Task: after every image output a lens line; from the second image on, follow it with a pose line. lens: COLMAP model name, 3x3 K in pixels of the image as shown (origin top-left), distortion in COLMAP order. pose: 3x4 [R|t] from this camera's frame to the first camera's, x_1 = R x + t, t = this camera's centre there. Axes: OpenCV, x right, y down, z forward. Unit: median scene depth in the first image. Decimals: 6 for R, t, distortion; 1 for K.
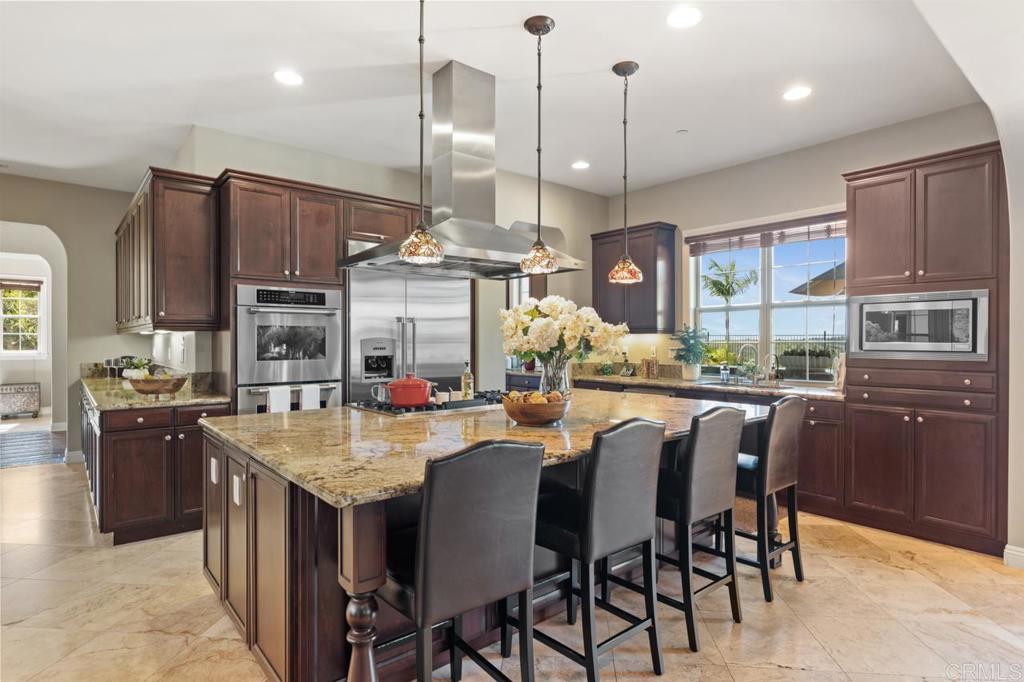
lens RADIAL K [[547.6, 0, 512.0], [0, 547.6, 341.0], [0, 0, 1]] dist [-0.002196, -0.000053]
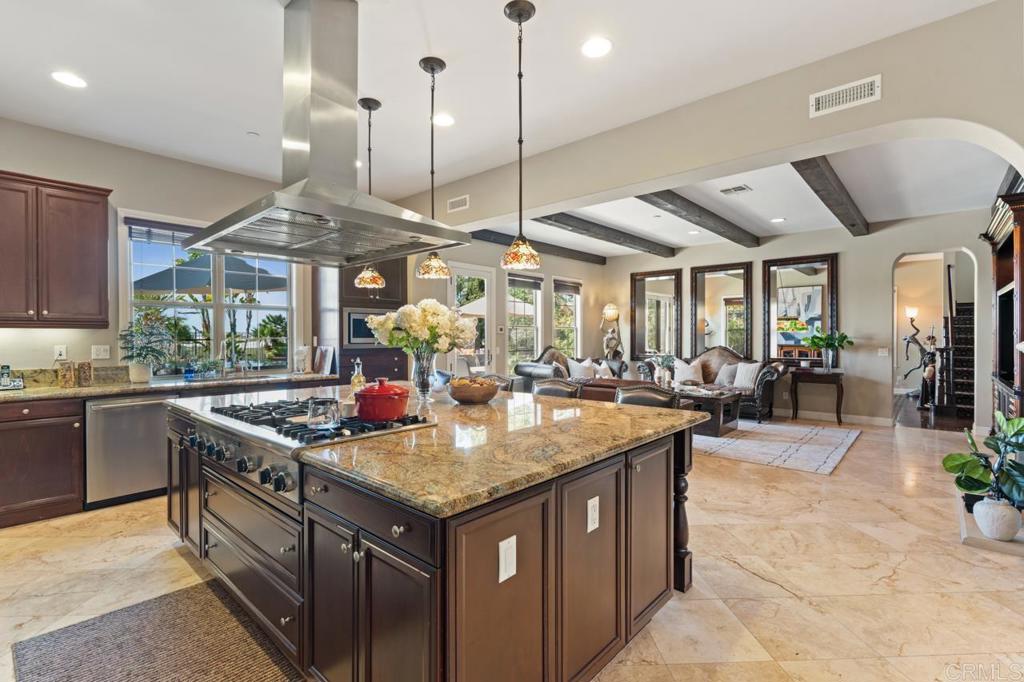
lens RADIAL K [[470.9, 0, 512.0], [0, 470.9, 341.0], [0, 0, 1]] dist [-0.000921, -0.000375]
pose [[-0.146010, -0.010659, 0.989226, -0.656995], [0.005366, 0.999919, 0.011566, -0.001206], [-0.989269, 0.006997, -0.145941, 0.668961]]
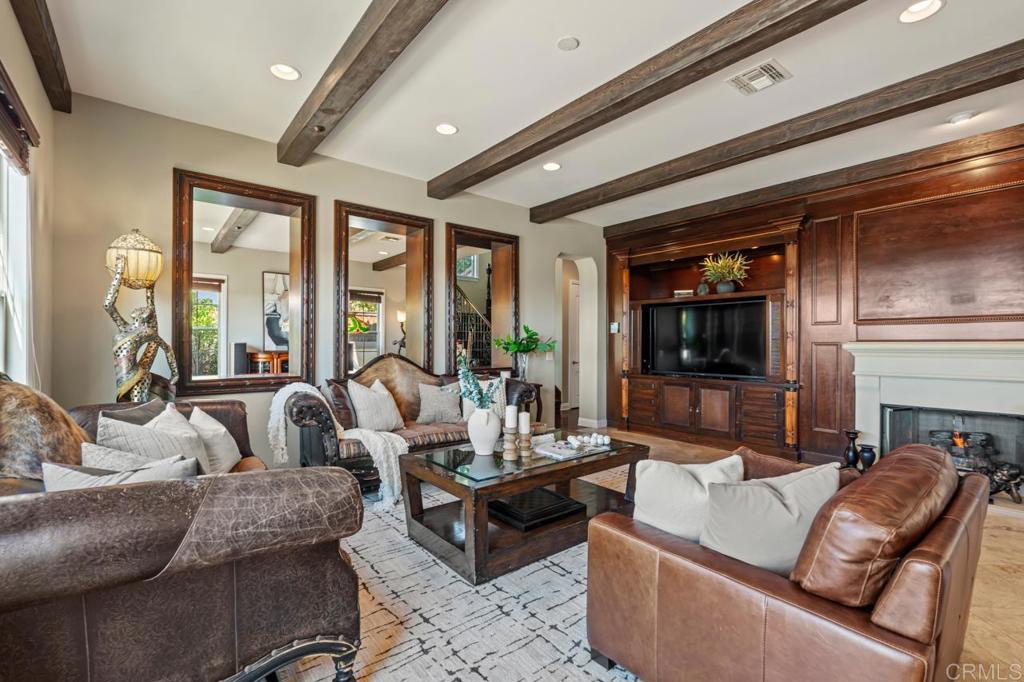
lens RADIAL K [[455.1, 0, 512.0], [0, 455.1, 341.0], [0, 0, 1]] dist [-0.000978, -0.000477]
pose [[-0.999940, -0.003877, 0.010292, 0.881056], [-0.003902, 0.999989, -0.002413, 0.018114], [-0.010282, -0.002453, -0.999944, 0.594288]]
